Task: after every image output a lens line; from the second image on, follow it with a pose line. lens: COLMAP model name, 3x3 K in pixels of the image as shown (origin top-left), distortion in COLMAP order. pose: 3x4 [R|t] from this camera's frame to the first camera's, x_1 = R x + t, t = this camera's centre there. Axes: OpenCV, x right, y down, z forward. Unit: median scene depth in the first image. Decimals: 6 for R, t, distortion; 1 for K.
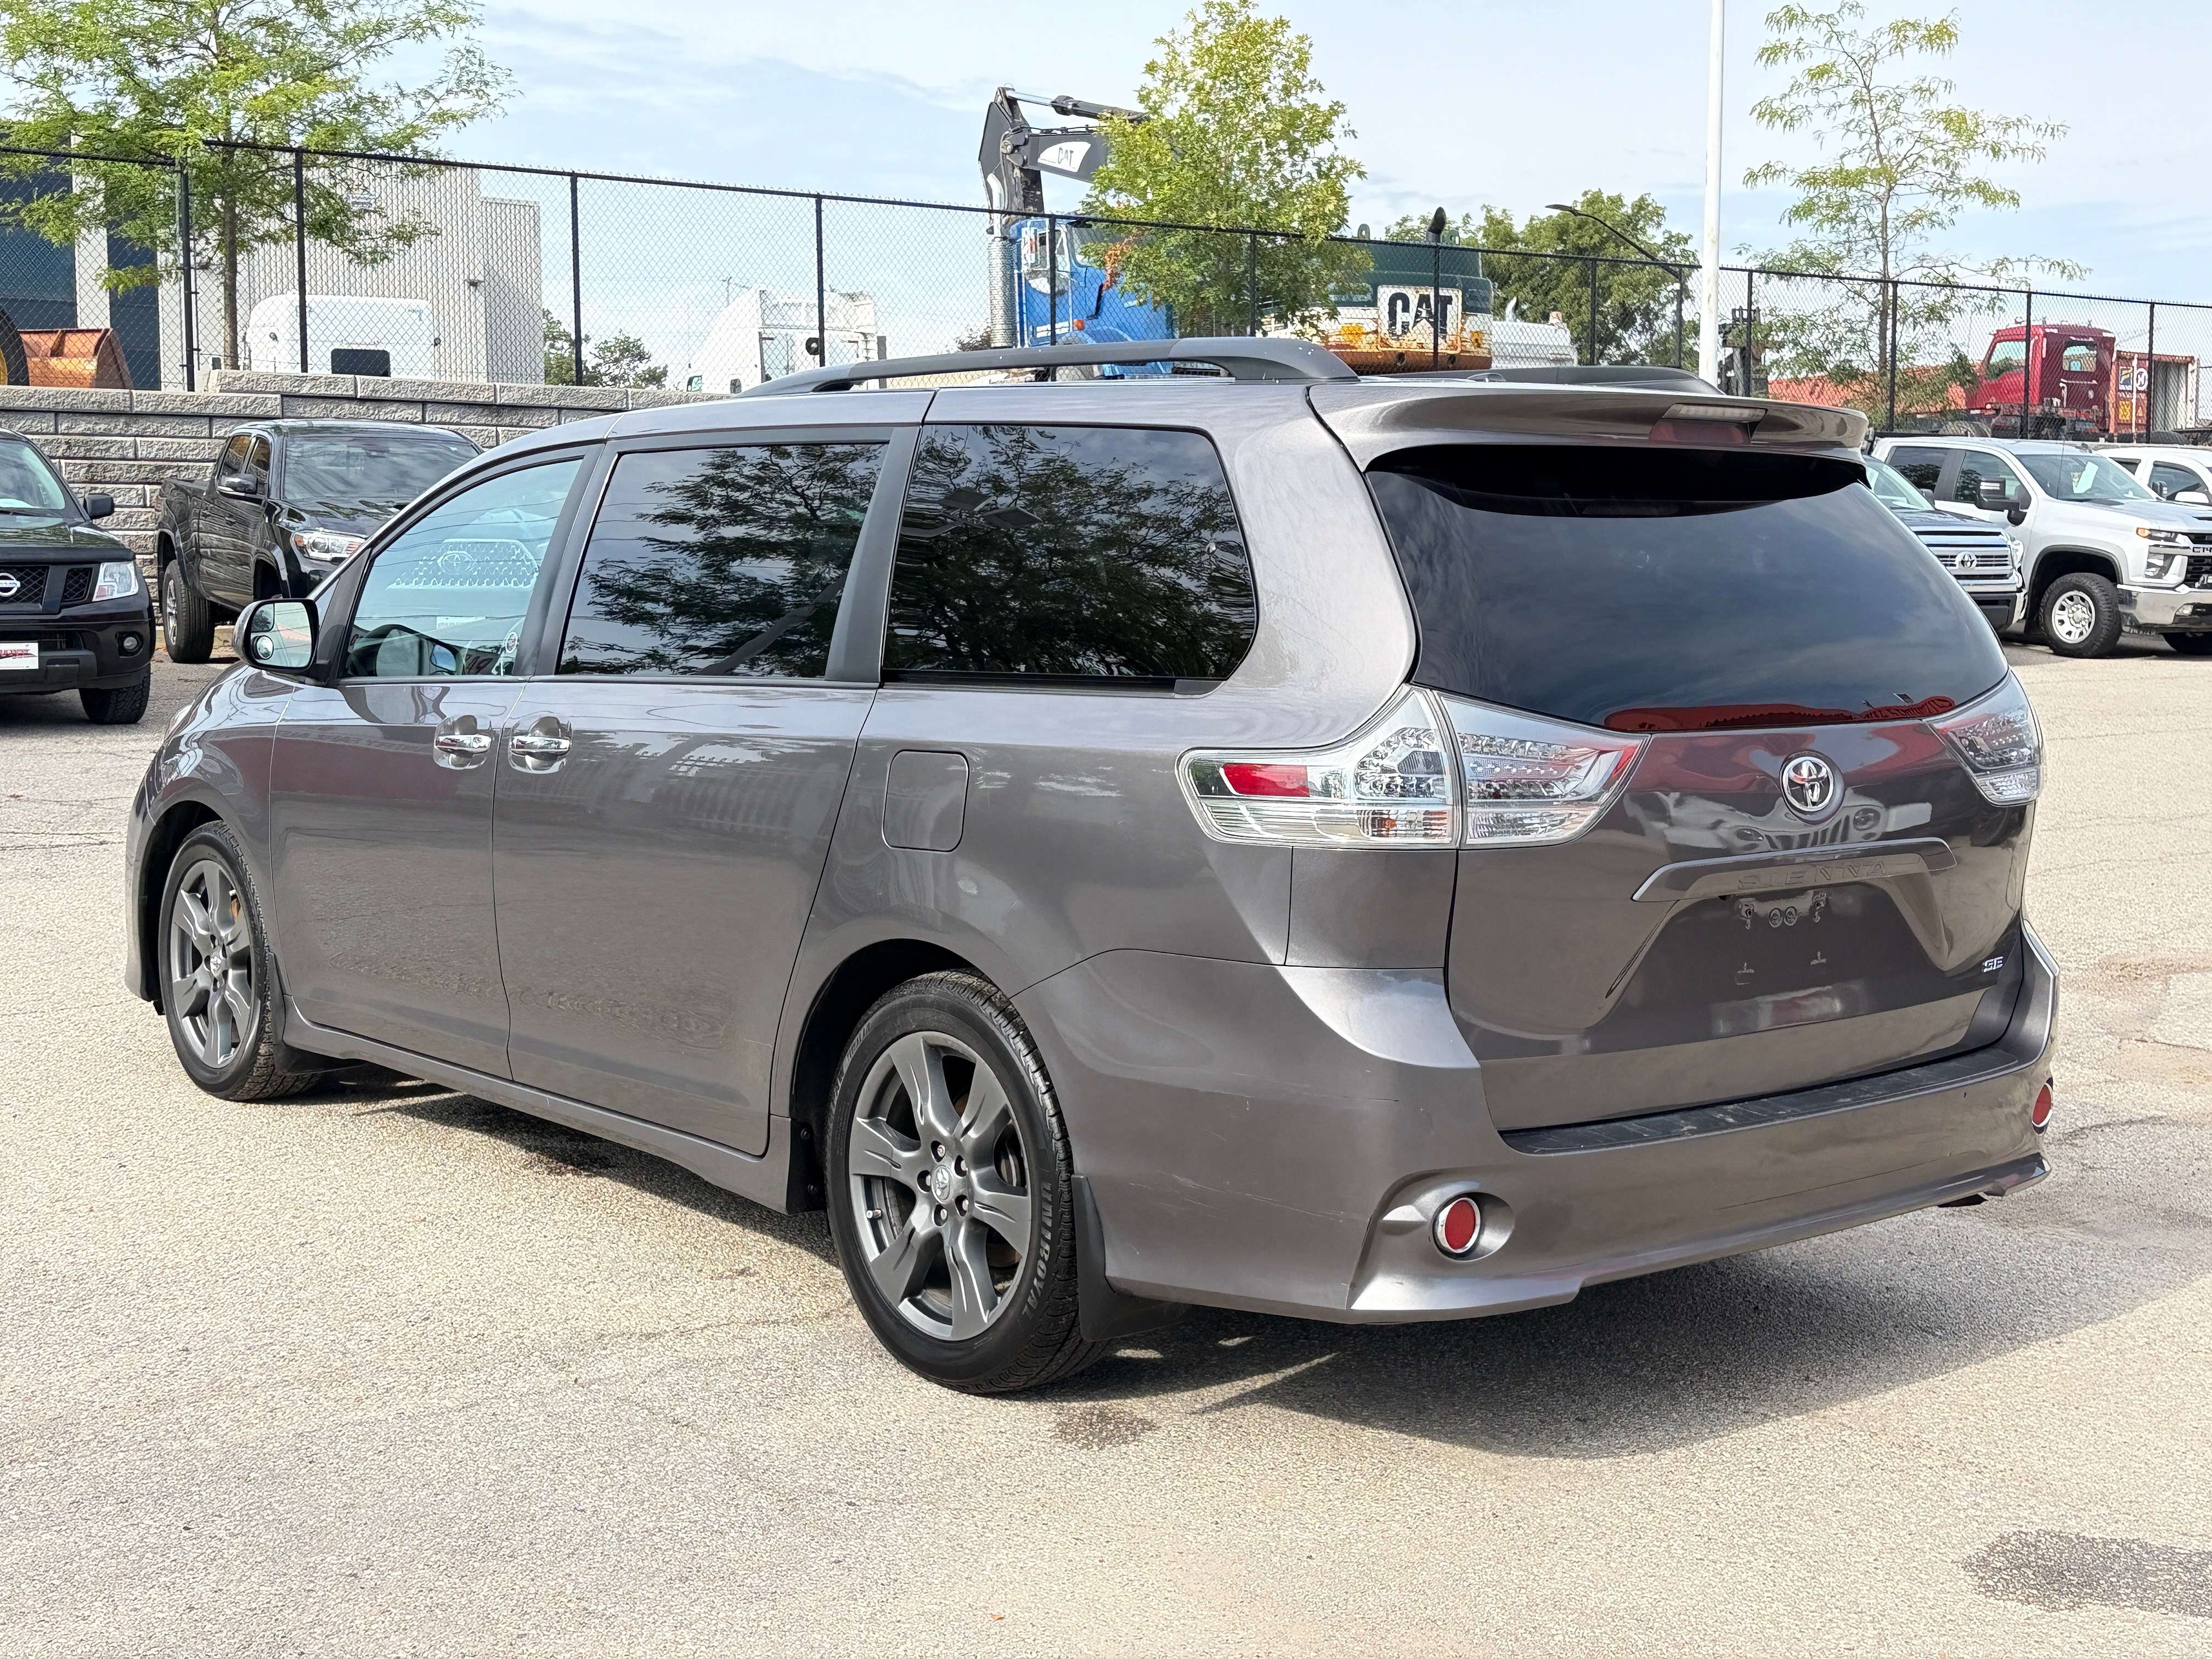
lens RADIAL K [[2830.3, 0, 1106.0], [0, 2830.3, 829.5], [0, 0, 1]] dist [0.120150, -0.310187]
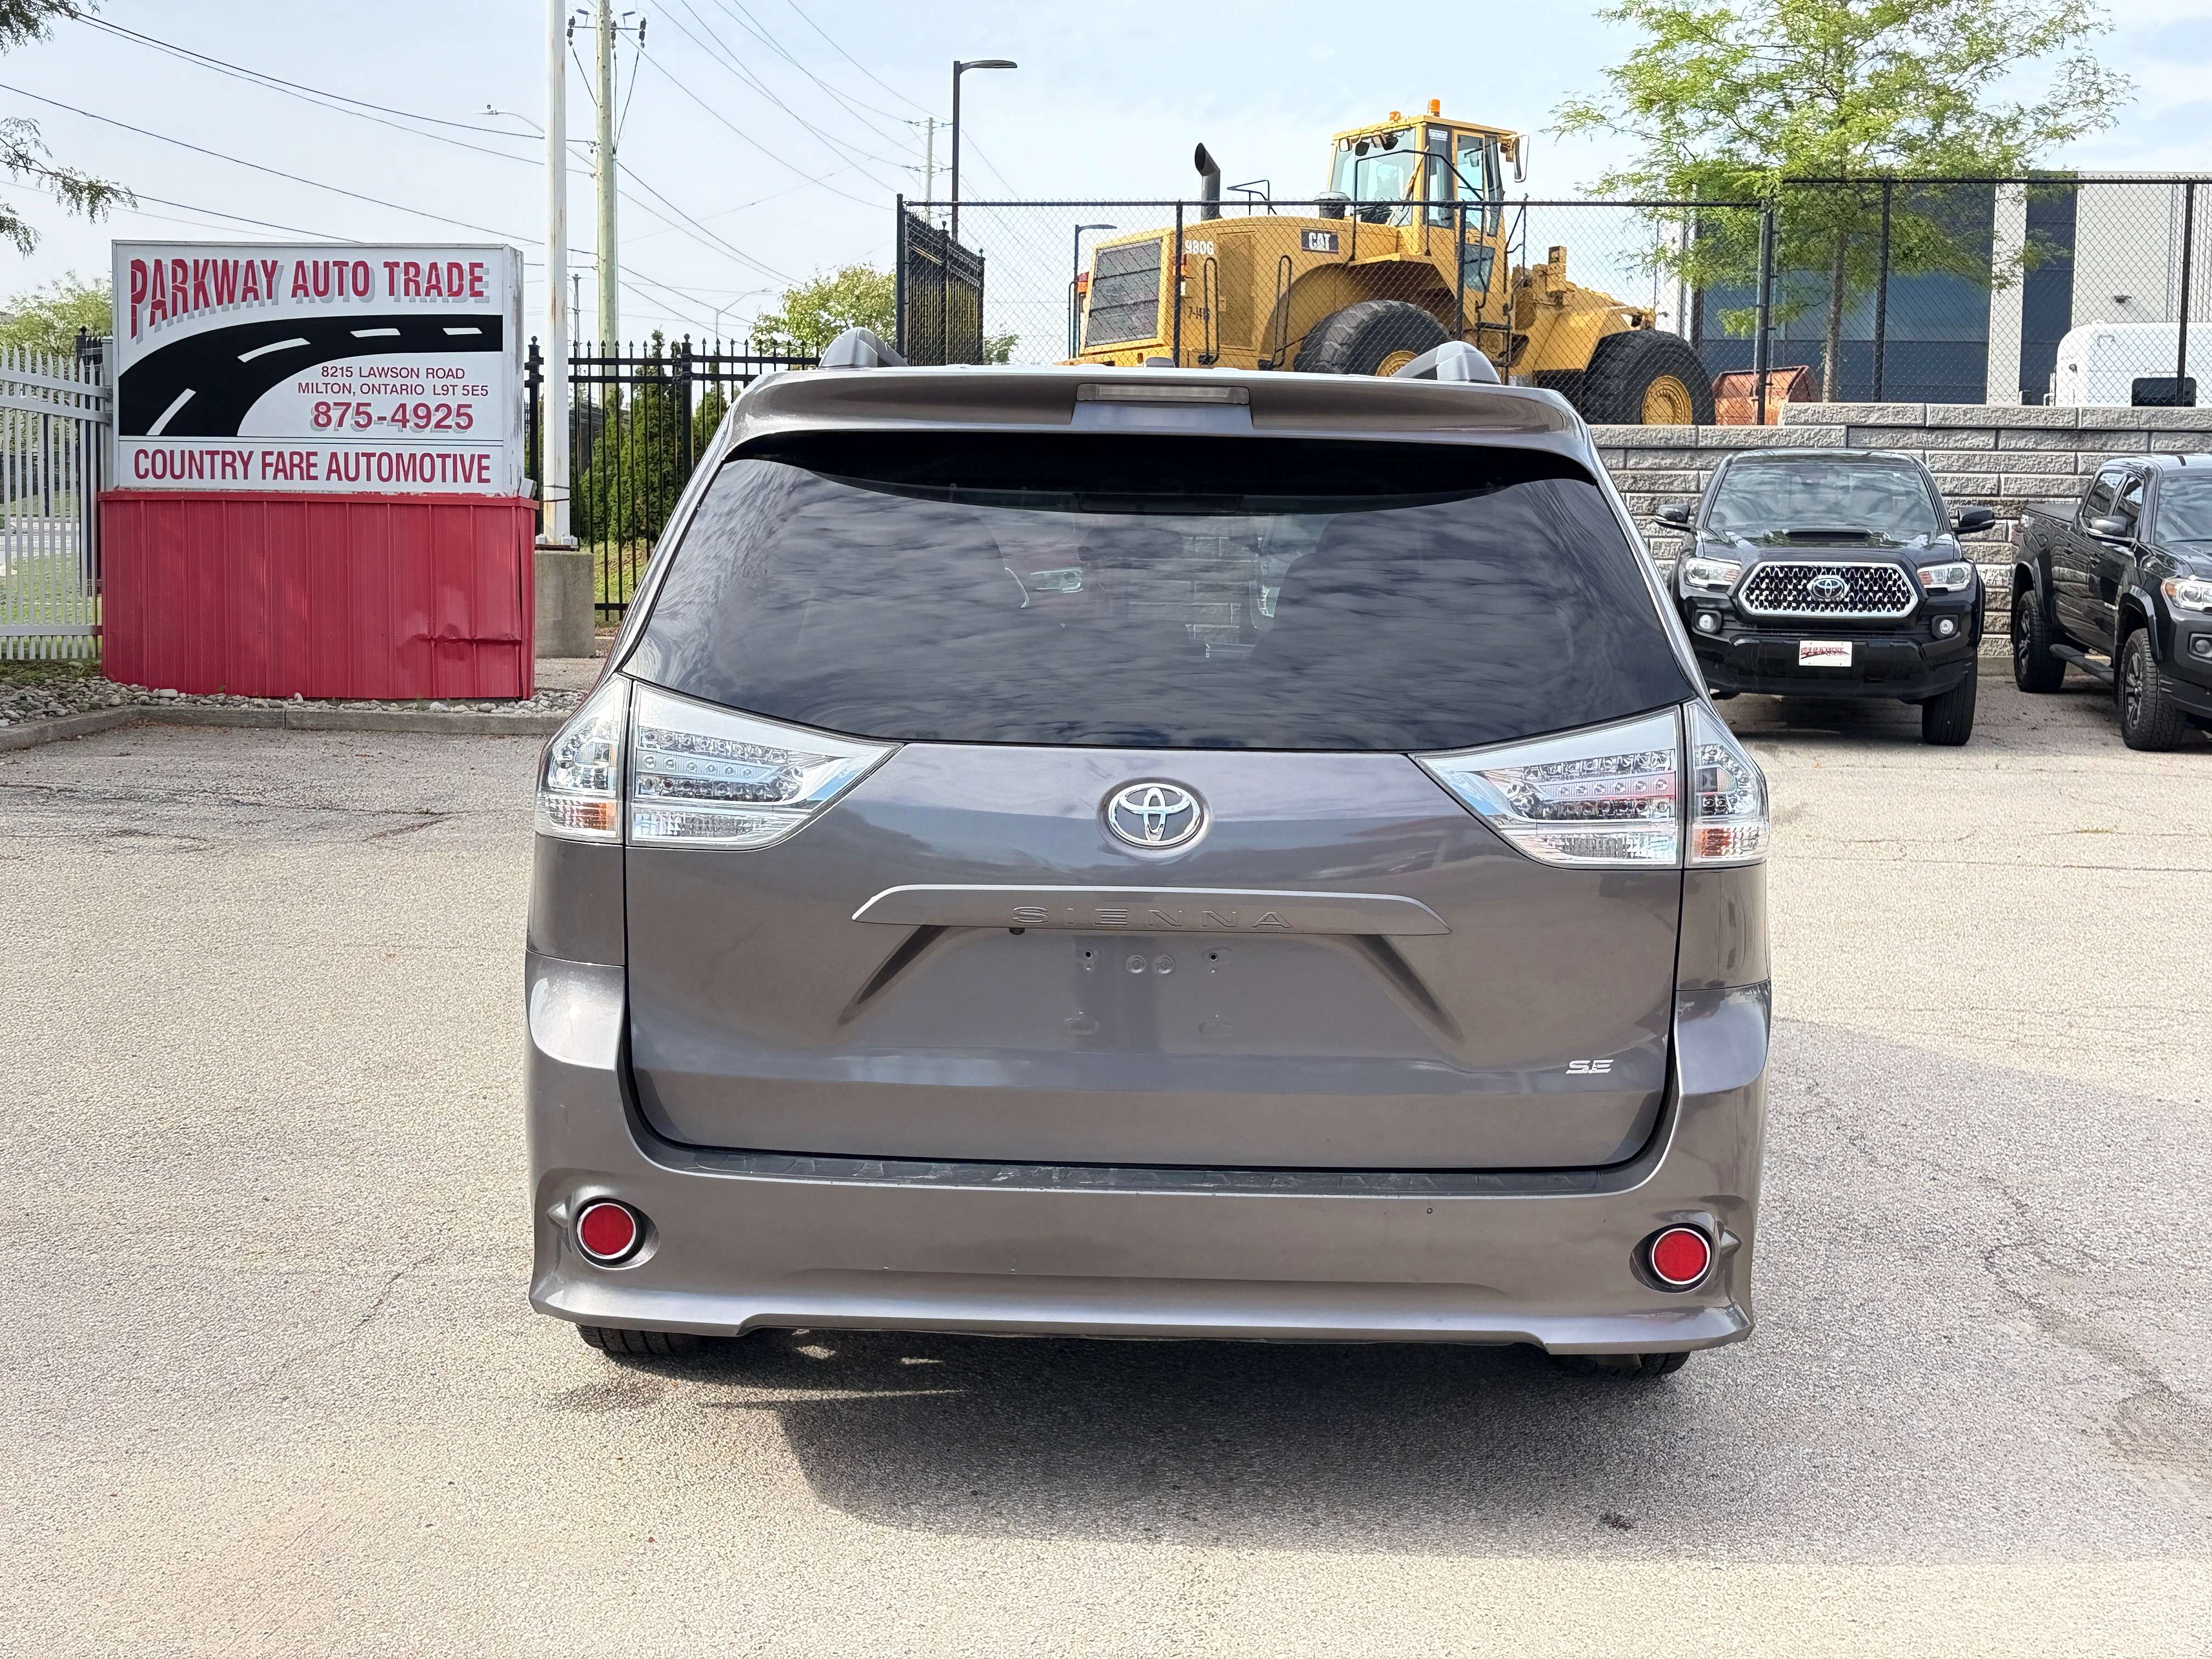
lens RADIAL K [[2830.3, 0, 1106.0], [0, 2830.3, 829.5], [0, 0, 1]] dist [0.120150, -0.310187]
pose [[0.755723, 0.069262, -0.651219, 0.203765], [-0.078464, 0.996805, 0.014962, -0.005866], [0.650174, 0.039790, 0.758742, 0.085073]]
